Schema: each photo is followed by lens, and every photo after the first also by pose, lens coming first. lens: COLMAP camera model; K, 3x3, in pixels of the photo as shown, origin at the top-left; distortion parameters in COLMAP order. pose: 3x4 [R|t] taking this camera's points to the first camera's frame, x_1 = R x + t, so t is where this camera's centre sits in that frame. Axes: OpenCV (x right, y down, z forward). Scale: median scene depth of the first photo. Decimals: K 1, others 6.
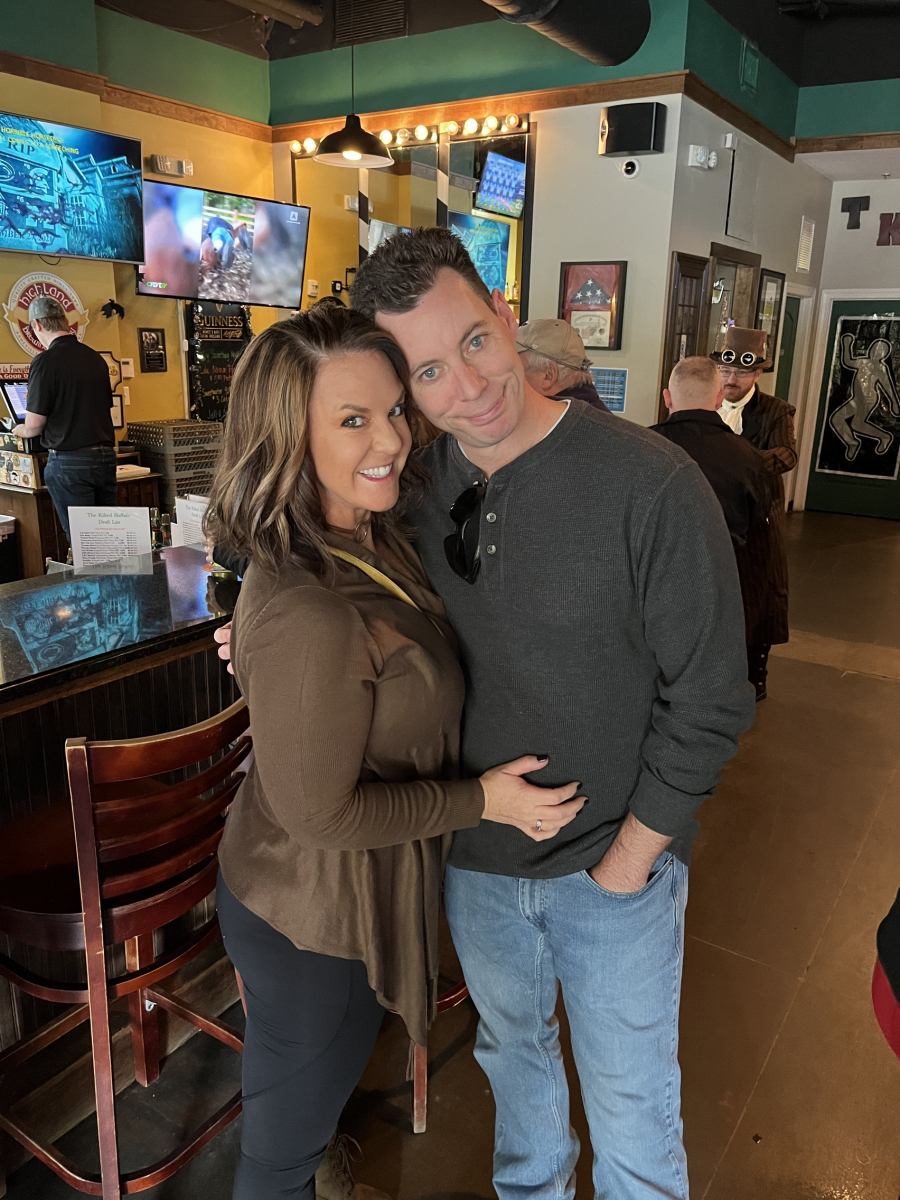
lens RADIAL K [[915.9, 0, 449.2], [0, 915.9, 601.0], [0, 0, 1]] dist [0.021745, -0.003647]
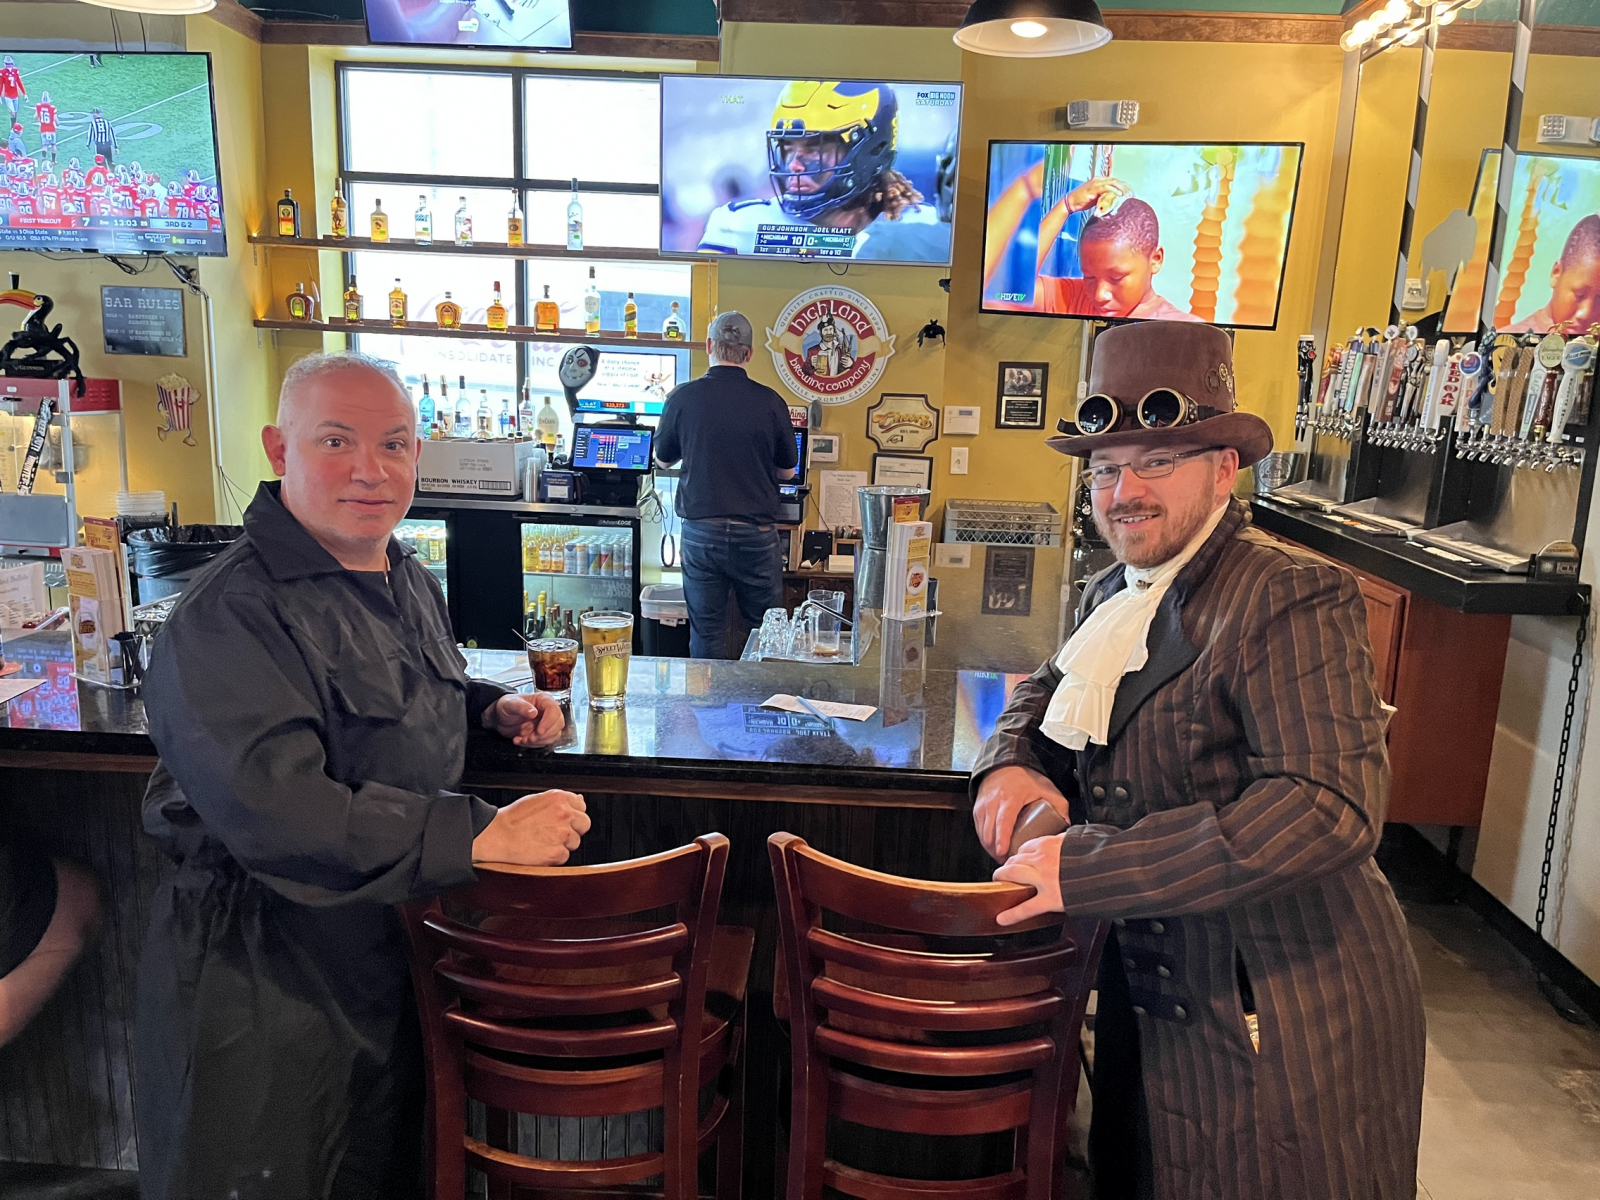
lens RADIAL K [[1221.3, 0, 799.7], [0, 1221.3, 602.9], [0, 0, 1]] dist [0.021745, -0.003647]
pose [[0.527274, 0.160226, -0.834452, 0.358568], [-0.256487, 0.966263, 0.023466, -0.117431], [0.810059, 0.201653, 0.550581, 0.448898]]
